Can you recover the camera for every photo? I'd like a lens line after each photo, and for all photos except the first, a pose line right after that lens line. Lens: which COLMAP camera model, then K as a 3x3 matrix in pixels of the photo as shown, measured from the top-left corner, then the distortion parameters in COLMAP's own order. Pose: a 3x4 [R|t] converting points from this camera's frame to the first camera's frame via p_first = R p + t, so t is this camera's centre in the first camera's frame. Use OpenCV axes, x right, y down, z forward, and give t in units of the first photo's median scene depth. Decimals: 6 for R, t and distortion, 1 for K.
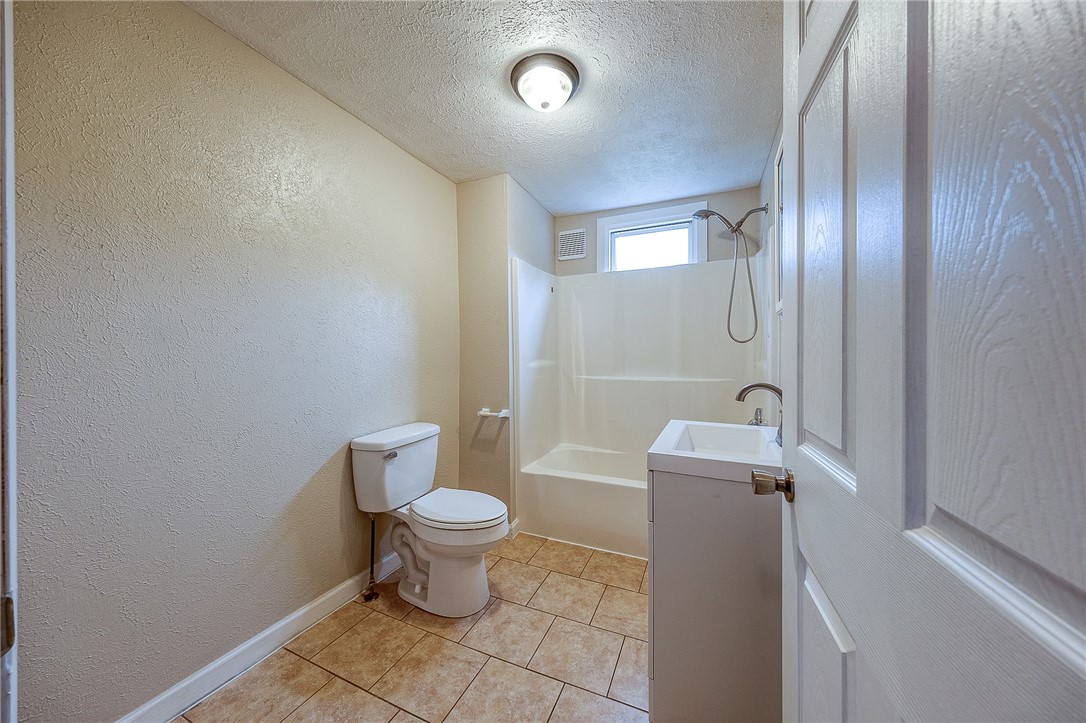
lens RADIAL K [[356.9, 0, 544.3], [0, 356.9, 357.5], [0, 0, 1]] dist [0.009608, -0.000031]
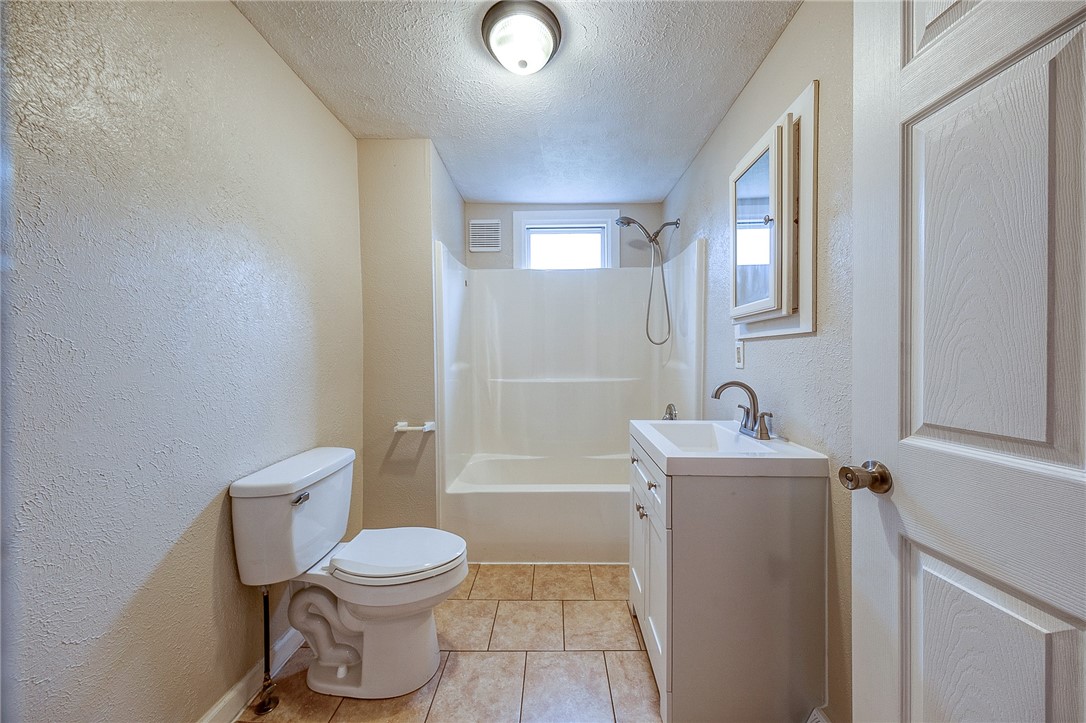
lens RADIAL K [[363.6, 0, 543.6], [0, 363.6, 362.1], [0, 0, 1]] dist [0.005635, -0.000296]
pose [[0.927048, -0.008770, 0.374839, -0.222911], [0.006398, 0.999951, 0.007571, 0.001043], [-0.374887, -0.004620, 0.927059, 0.133641]]
